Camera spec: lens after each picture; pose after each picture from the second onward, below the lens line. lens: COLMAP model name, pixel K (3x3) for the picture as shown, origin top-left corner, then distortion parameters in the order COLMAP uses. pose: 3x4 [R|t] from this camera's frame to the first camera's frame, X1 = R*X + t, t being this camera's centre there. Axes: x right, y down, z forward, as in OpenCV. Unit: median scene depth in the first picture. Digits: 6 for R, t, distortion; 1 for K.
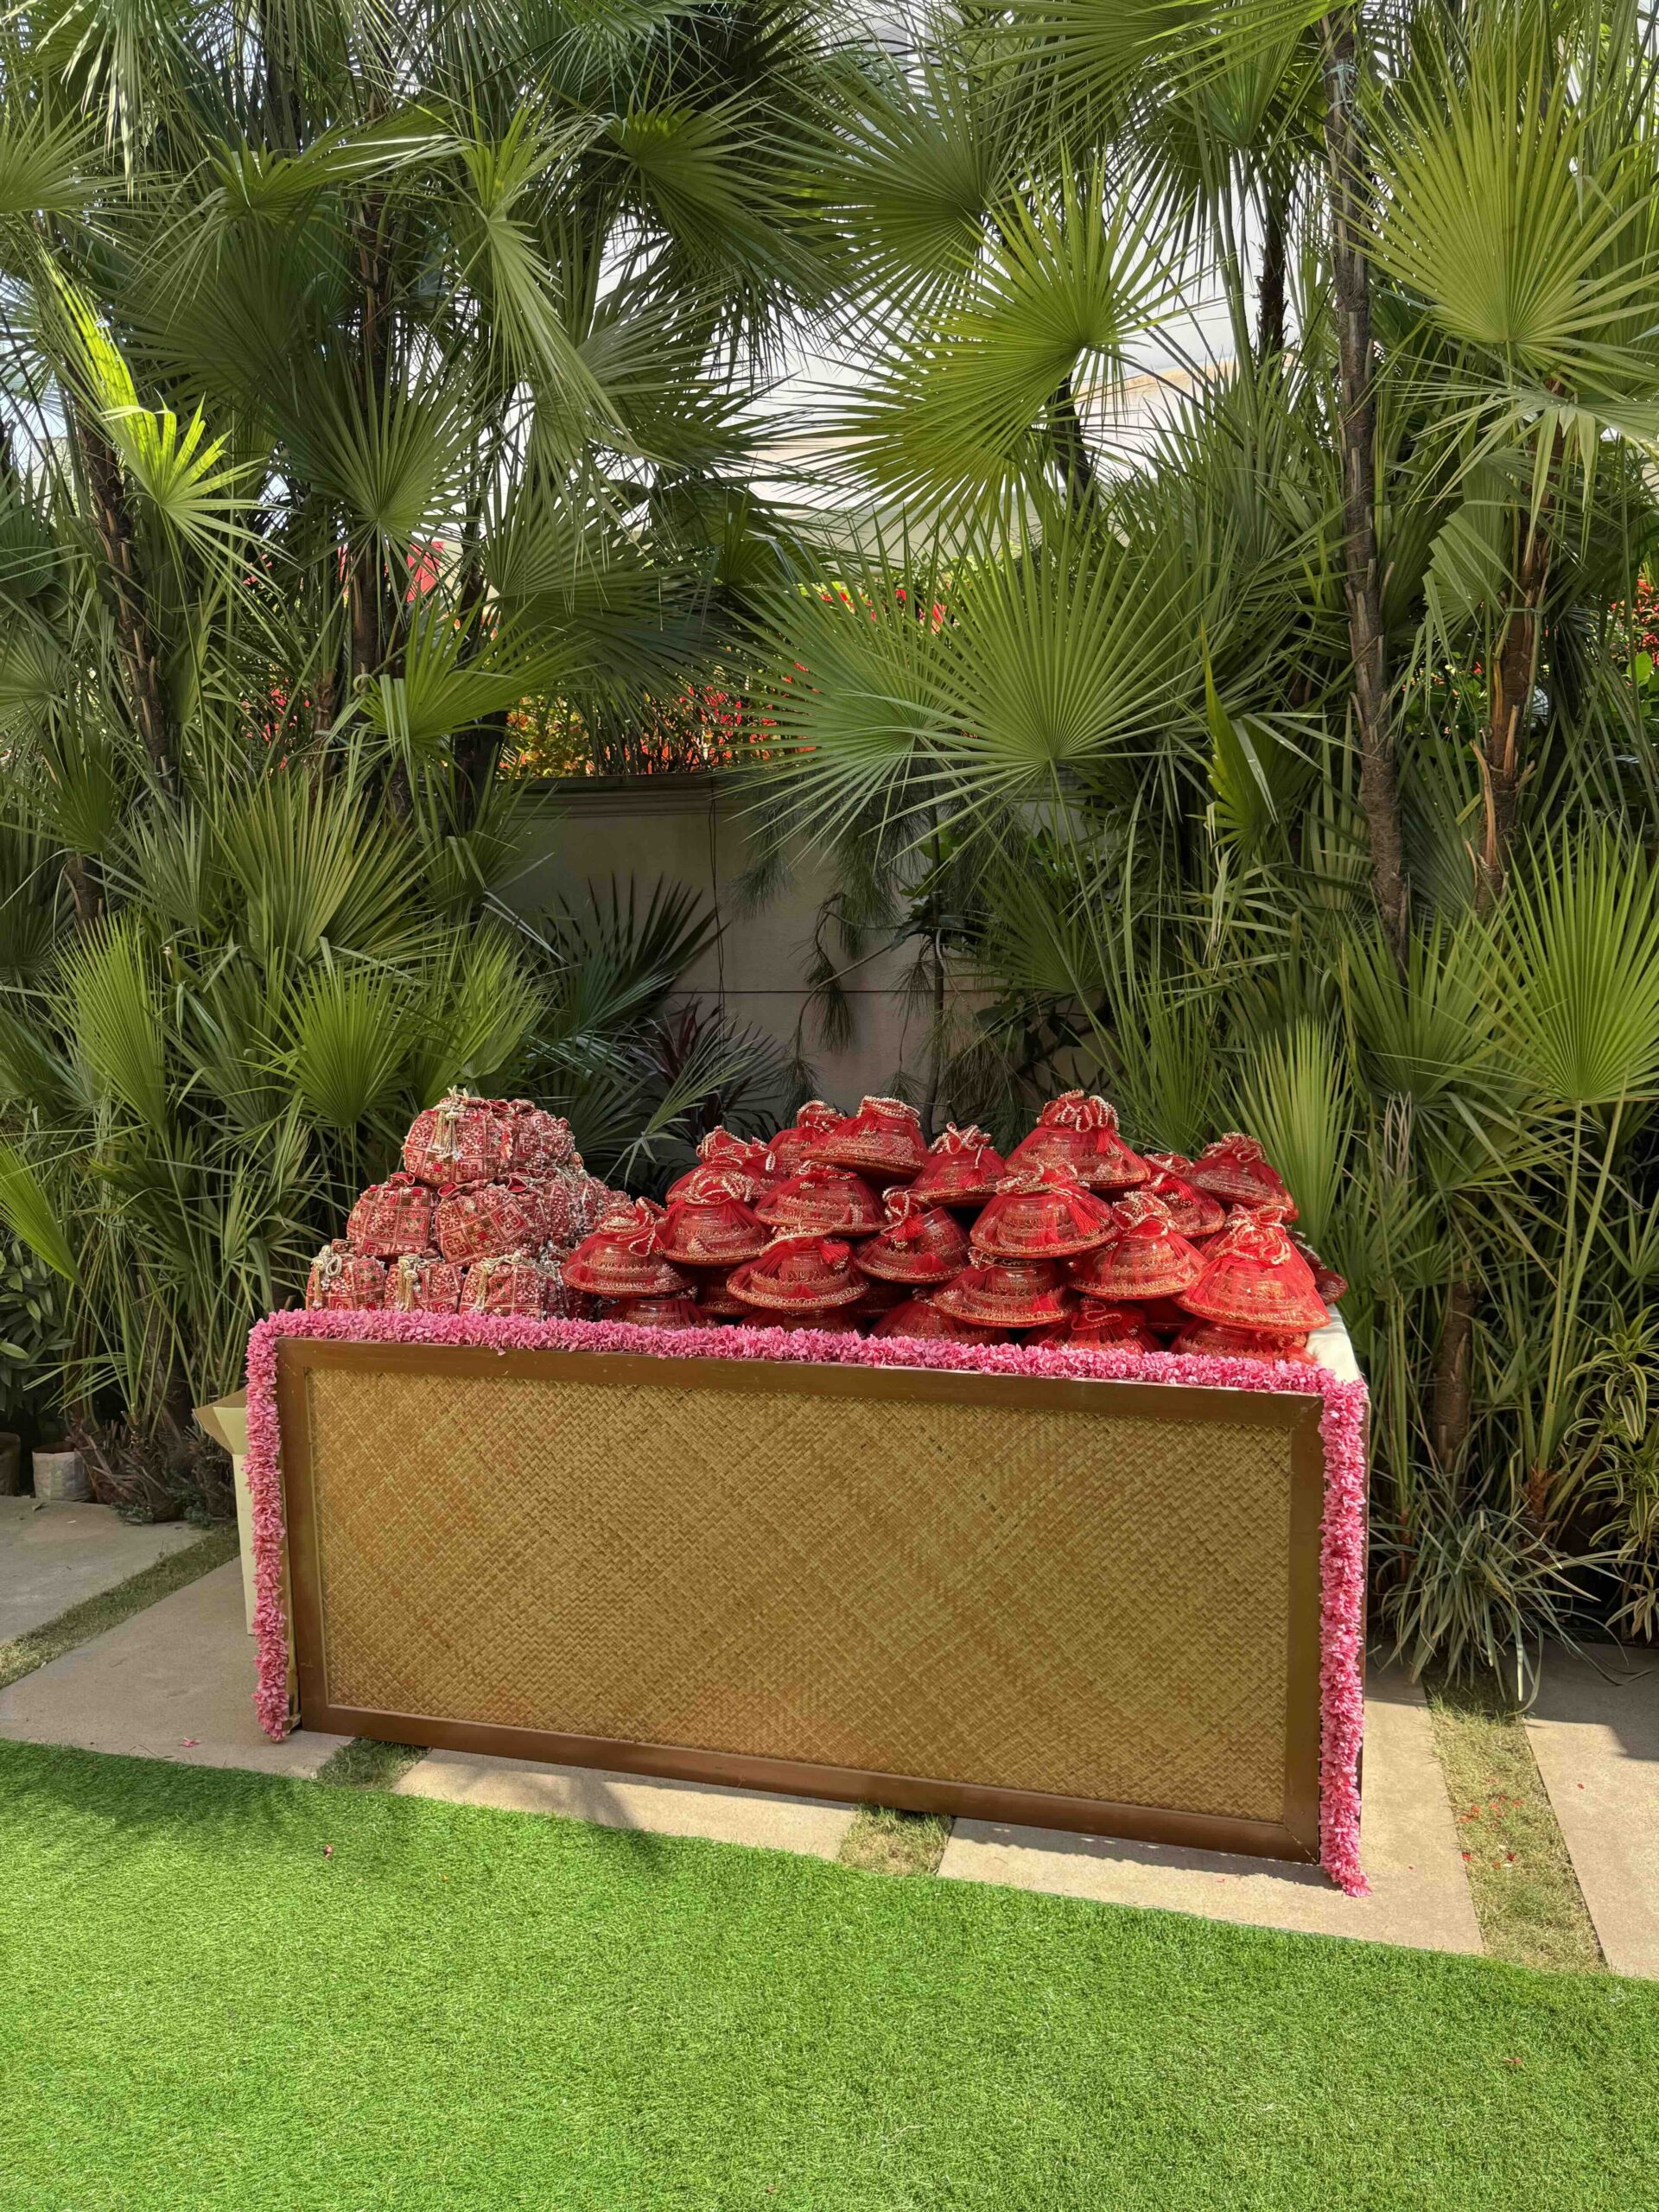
lens RADIAL K [[1563.1, 0, 831.6], [0, 1563.1, 1105.5], [0, 0, 1]] dist [-0.002104, -0.006047]
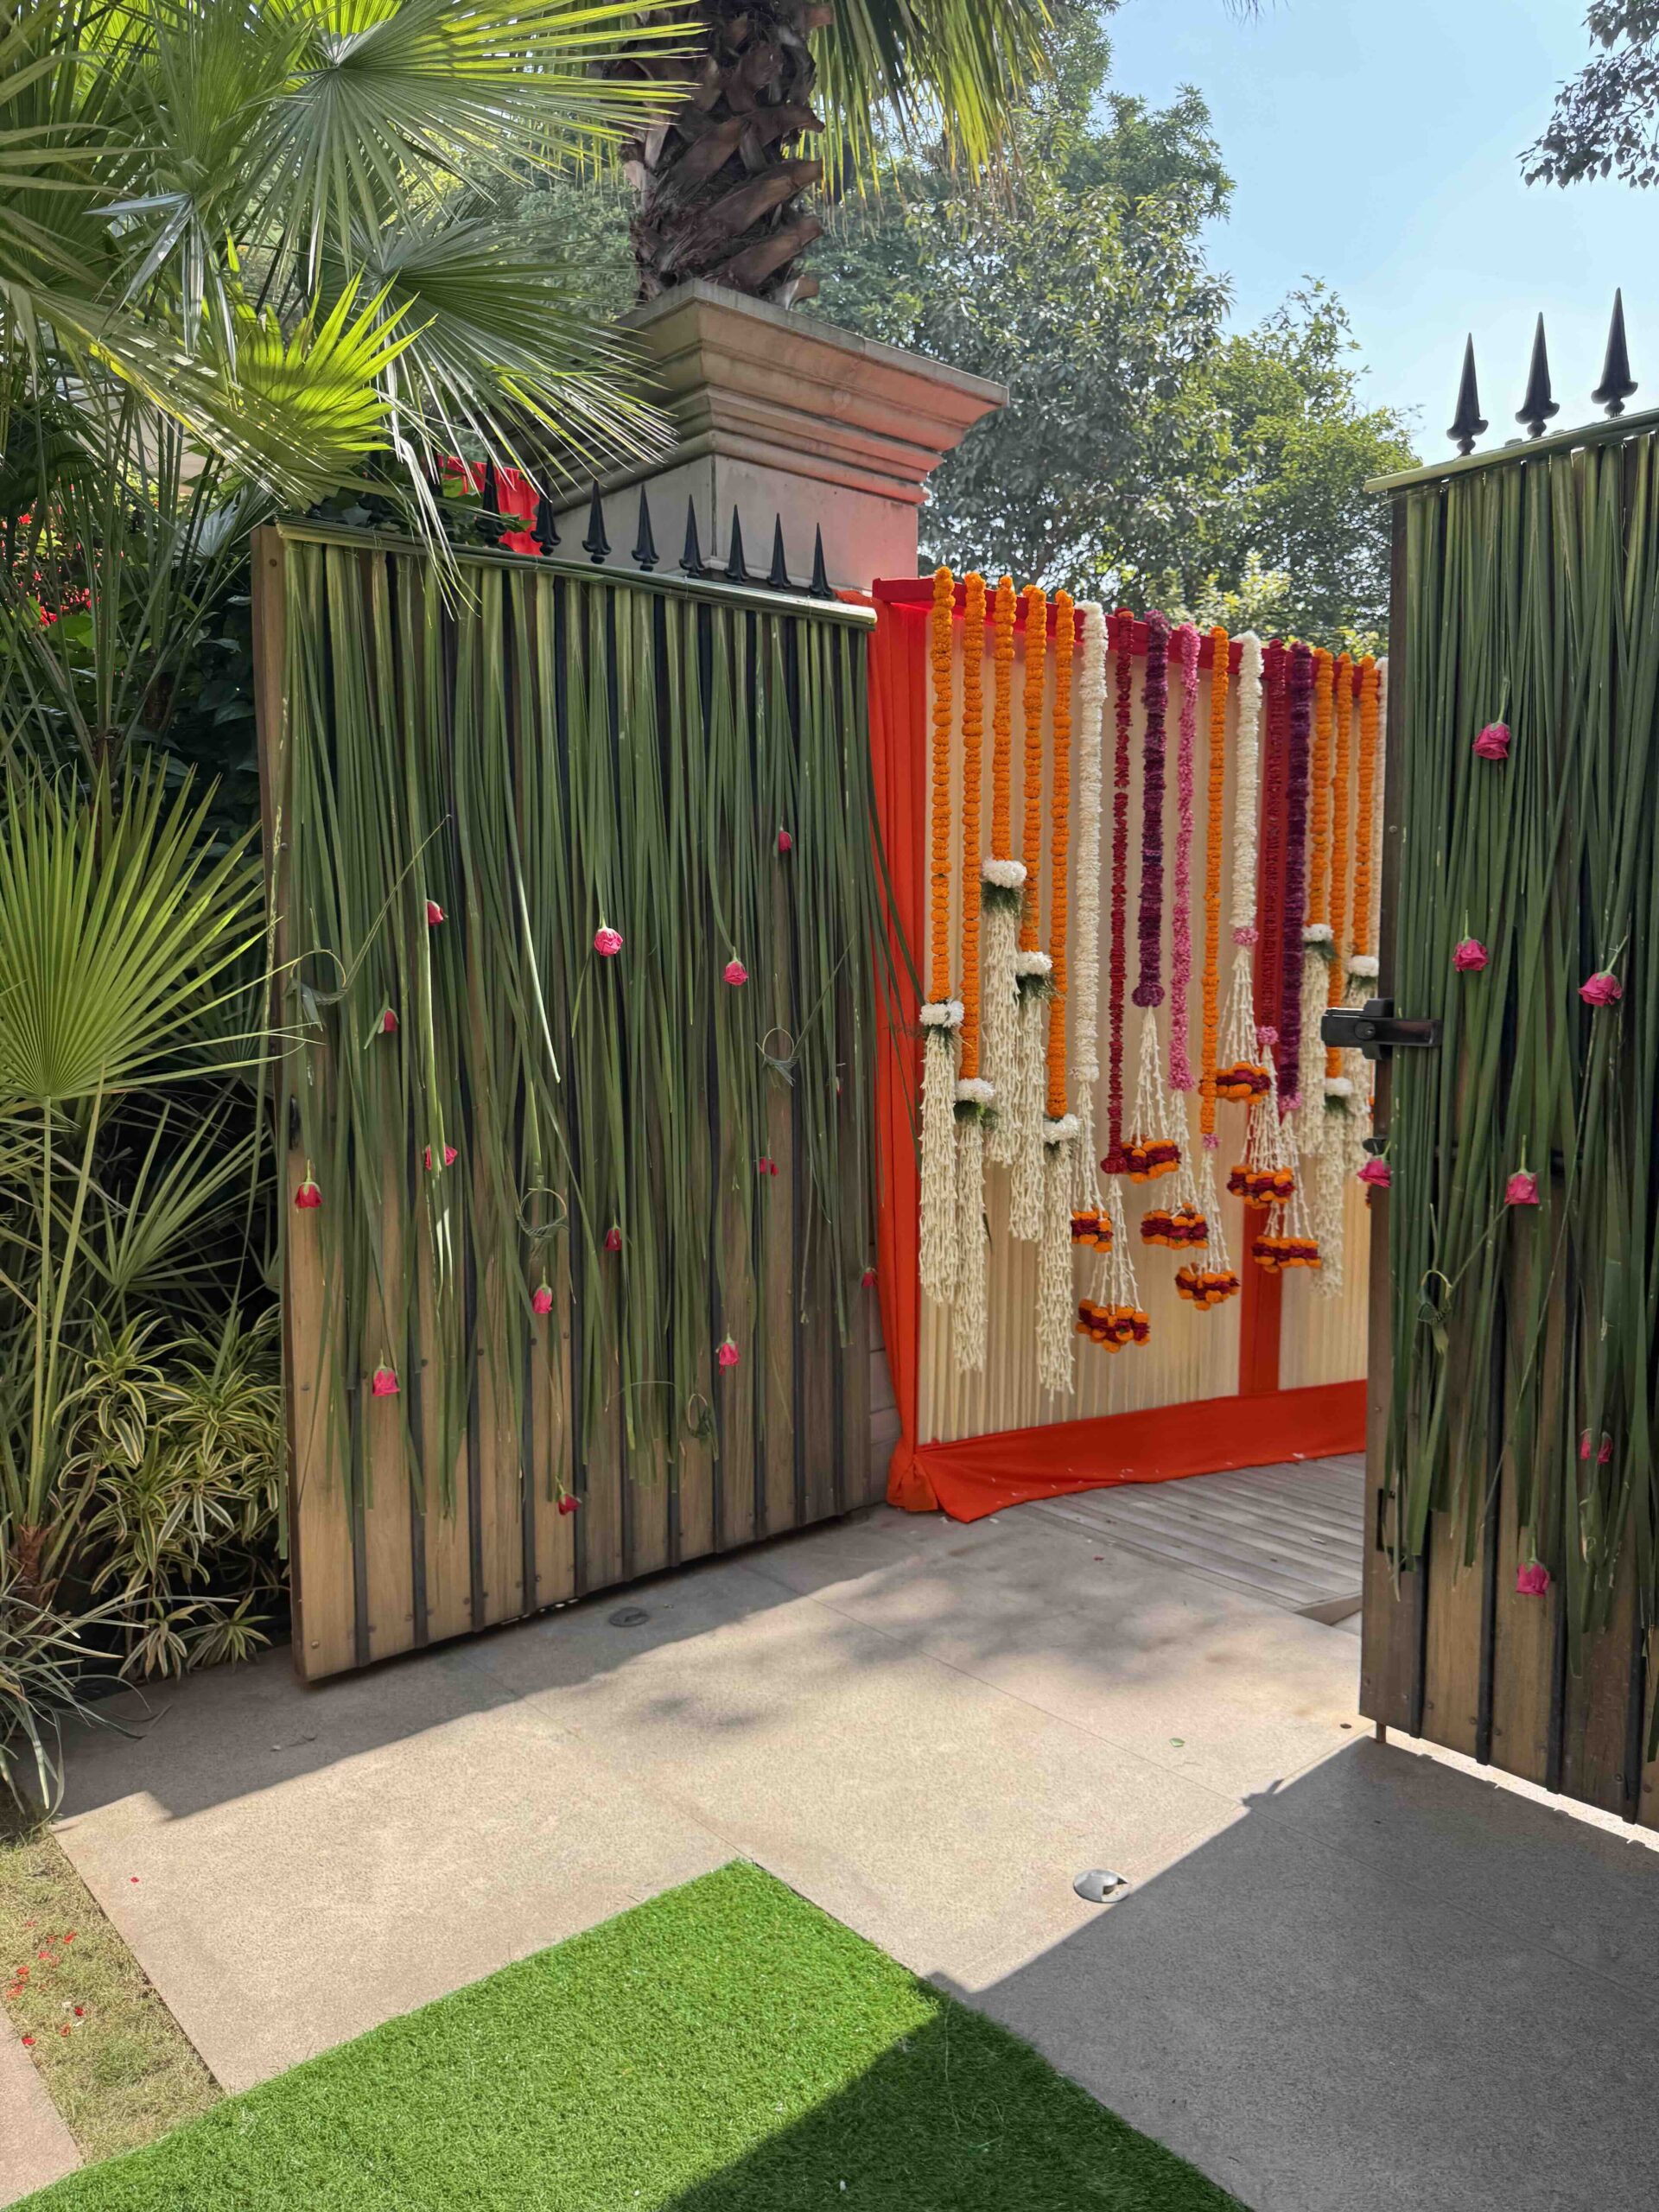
lens RADIAL K [[1563.1, 0, 828.4], [0, 1563.1, 1093.6], [0, 0, 1]] dist [-0.002104, -0.006047]
pose [[0.555172, -0.070449, 0.828747, 0.002117], [0.063713, 0.997081, 0.042078, -0.013135], [-0.829292, 0.029441, 0.558040, 0.153054]]
